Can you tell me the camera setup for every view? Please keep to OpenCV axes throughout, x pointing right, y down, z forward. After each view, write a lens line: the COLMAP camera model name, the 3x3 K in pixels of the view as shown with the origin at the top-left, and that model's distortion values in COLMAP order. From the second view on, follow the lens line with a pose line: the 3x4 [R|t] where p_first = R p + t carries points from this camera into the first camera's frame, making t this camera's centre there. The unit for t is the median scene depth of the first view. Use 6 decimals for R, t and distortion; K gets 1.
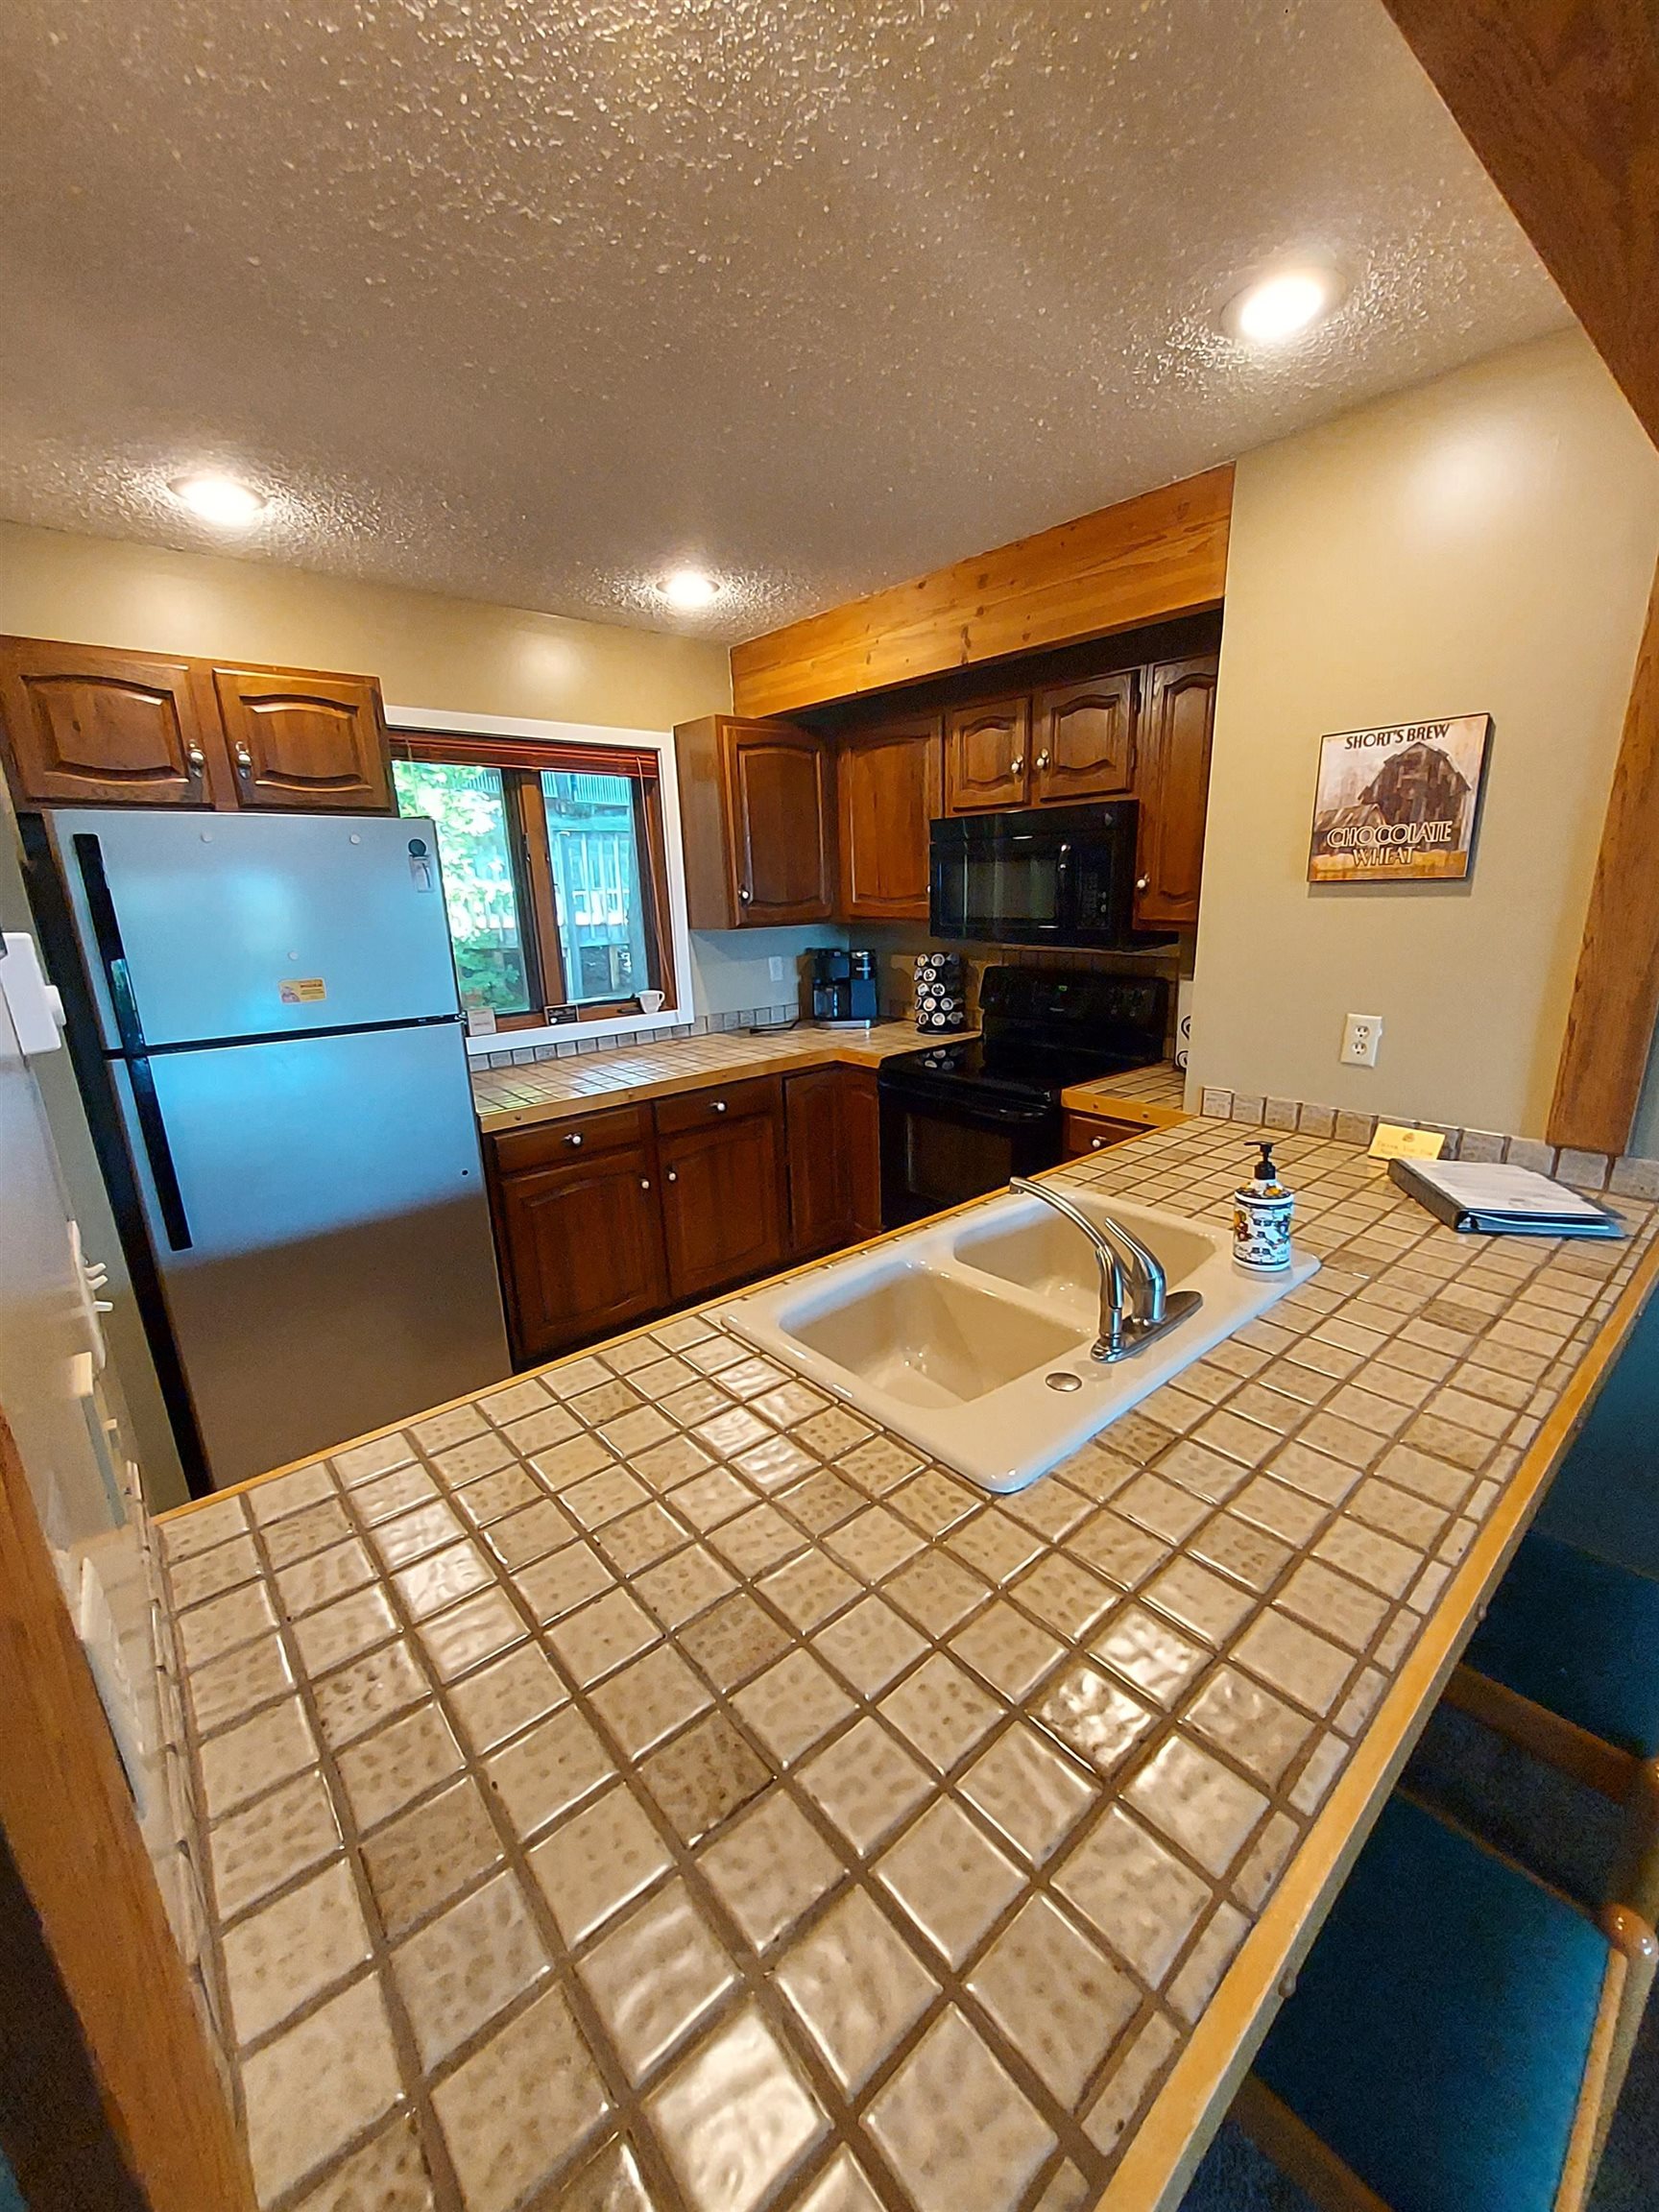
lens RADIAL K [[882.5, 0, 900.5], [0, 882.5, 1051.4], [0, 0, 1]] dist [0.004587, 0.000907]
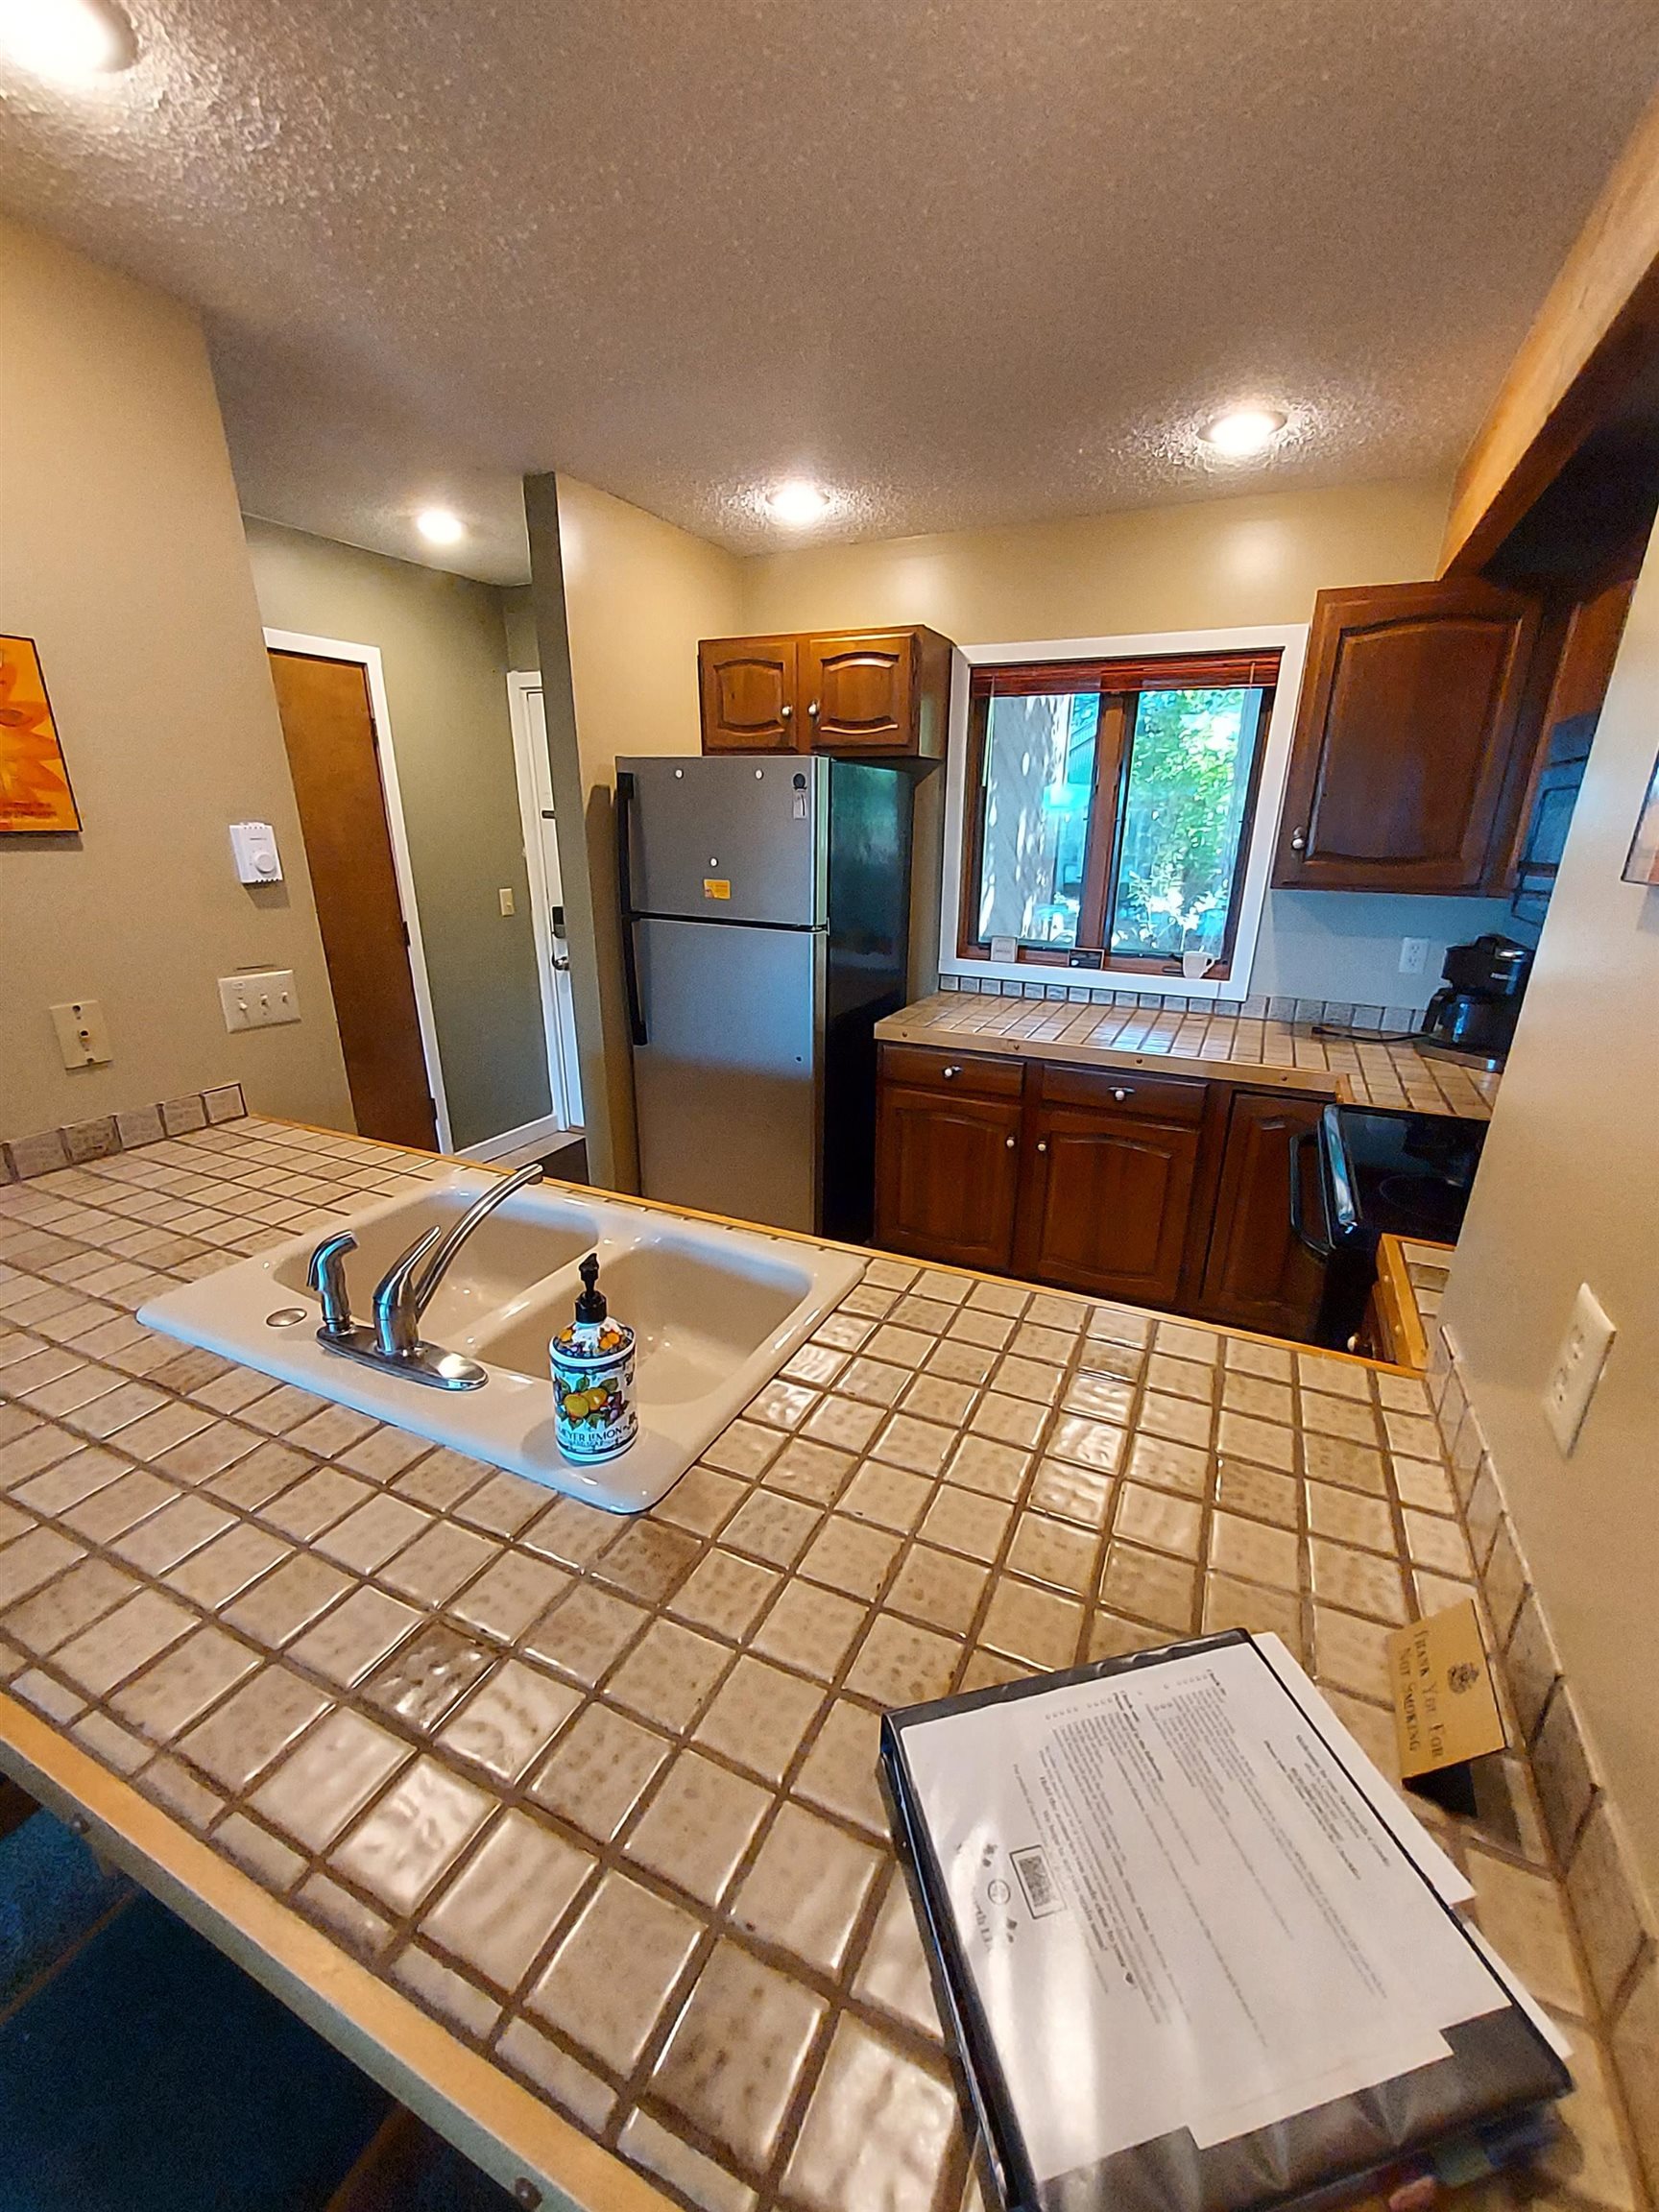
lens RADIAL K [[882.5, 0, 837.1], [0, 882.5, 1110.4], [0, 0, 1]] dist [0.004587, 0.000907]
pose [[0.375686, 0.329537, -0.866178, 0.579580], [-0.201562, 0.941325, 0.270703, -0.131762], [0.904562, 0.072889, 0.420065, 0.512414]]
